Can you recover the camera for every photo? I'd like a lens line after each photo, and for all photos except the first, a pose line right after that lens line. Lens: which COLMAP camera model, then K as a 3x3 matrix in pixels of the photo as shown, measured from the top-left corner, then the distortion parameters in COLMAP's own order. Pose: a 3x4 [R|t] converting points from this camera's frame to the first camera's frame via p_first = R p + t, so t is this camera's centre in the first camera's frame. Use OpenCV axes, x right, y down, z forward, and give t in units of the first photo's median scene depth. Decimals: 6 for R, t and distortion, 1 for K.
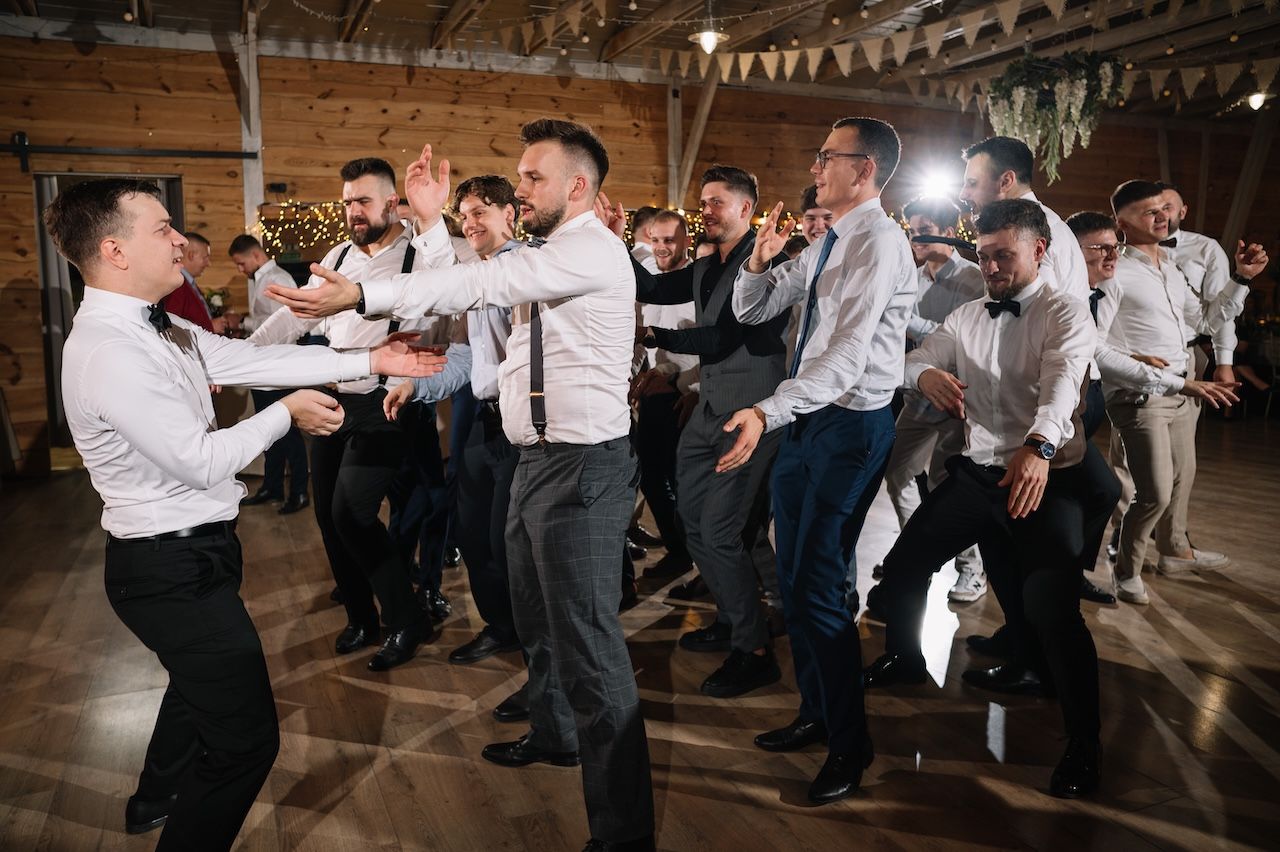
lens RADIAL K [[936.8, 0, 600.2], [0, 936.8, 396.9], [0, 0, 1]] dist [-0.100728, 0.102015]
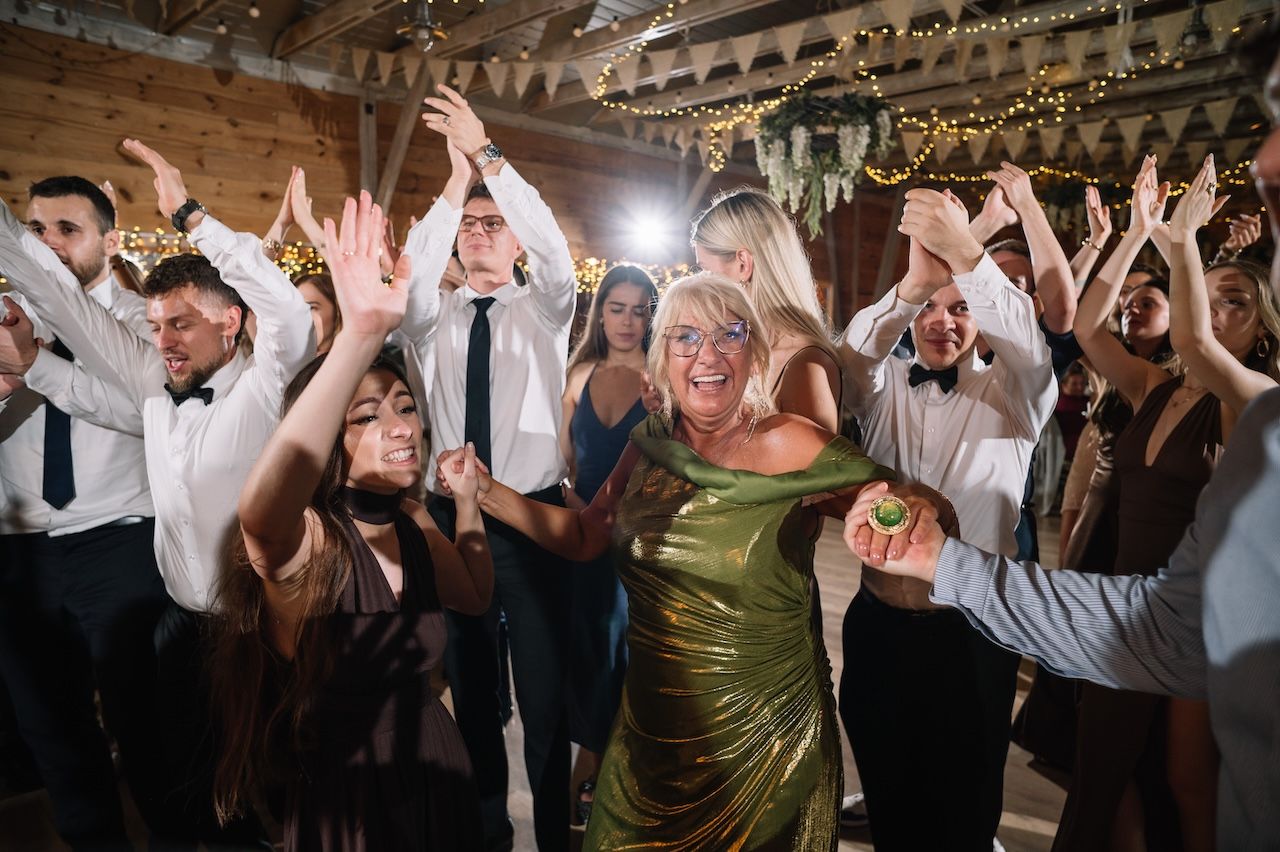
lens RADIAL K [[874.2, 0, 640.0], [0, 874.2, 426.0], [0, 0, 1]] dist [-0.100561, 0.109339]
pose [[0.917833, -0.027277, 0.396028, -0.010516], [0.026304, 0.999623, 0.007887, -0.043906], [-0.396094, 0.003178, 0.918205, 0.210848]]
